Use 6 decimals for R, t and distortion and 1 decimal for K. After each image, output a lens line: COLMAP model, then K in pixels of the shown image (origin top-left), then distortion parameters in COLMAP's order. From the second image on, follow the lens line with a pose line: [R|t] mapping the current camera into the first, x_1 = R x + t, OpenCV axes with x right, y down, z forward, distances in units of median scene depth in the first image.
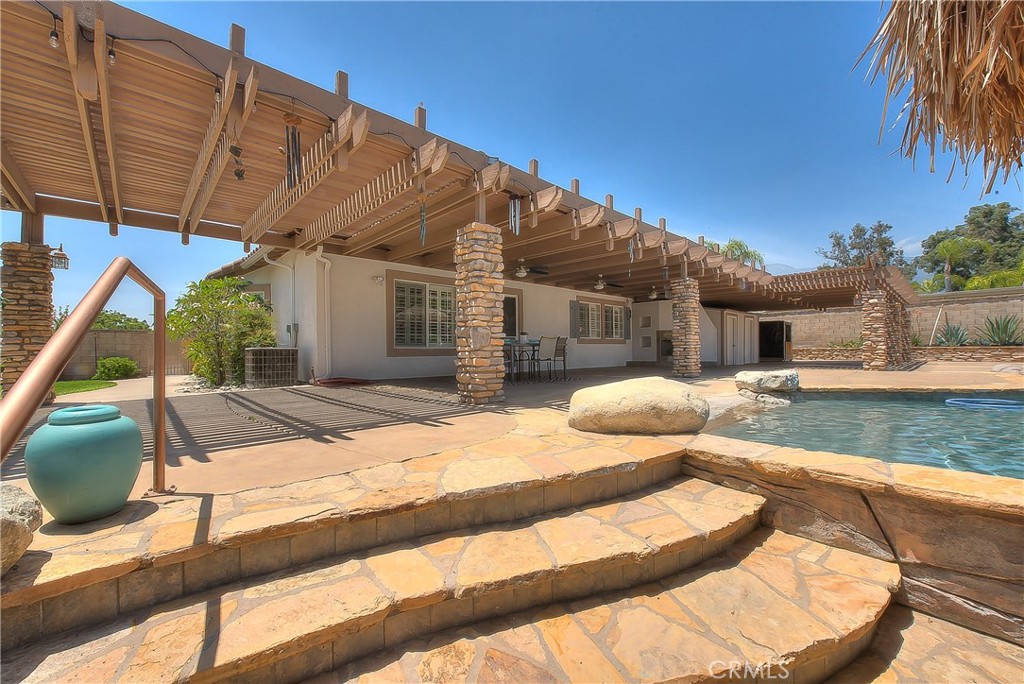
lens RADIAL K [[411.9, 0, 515.6], [0, 411.9, 342.7], [0, 0, 1]] dist [0.005782, -0.000937]
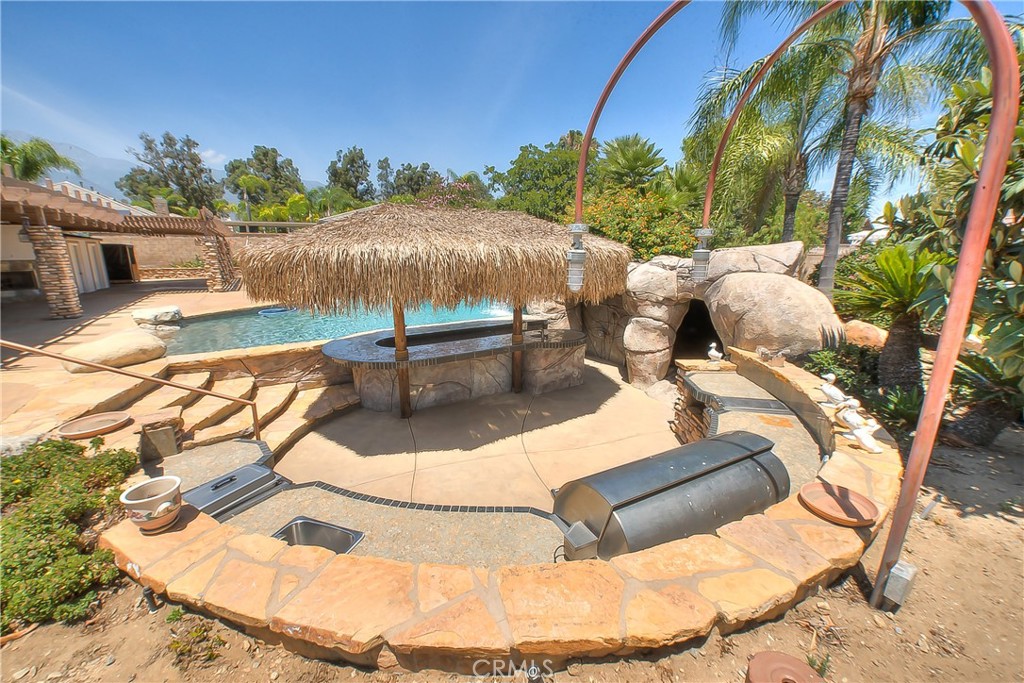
lens RADIAL K [[385.3, 0, 512.0], [0, 385.3, 343.2], [0, 0, 1]] dist [-0.005947, -0.000687]
pose [[0.181981, -0.217758, 0.958887, -0.229250], [-0.025925, 0.973769, 0.226057, -0.070115], [-0.982960, -0.065997, 0.171562, -0.223626]]
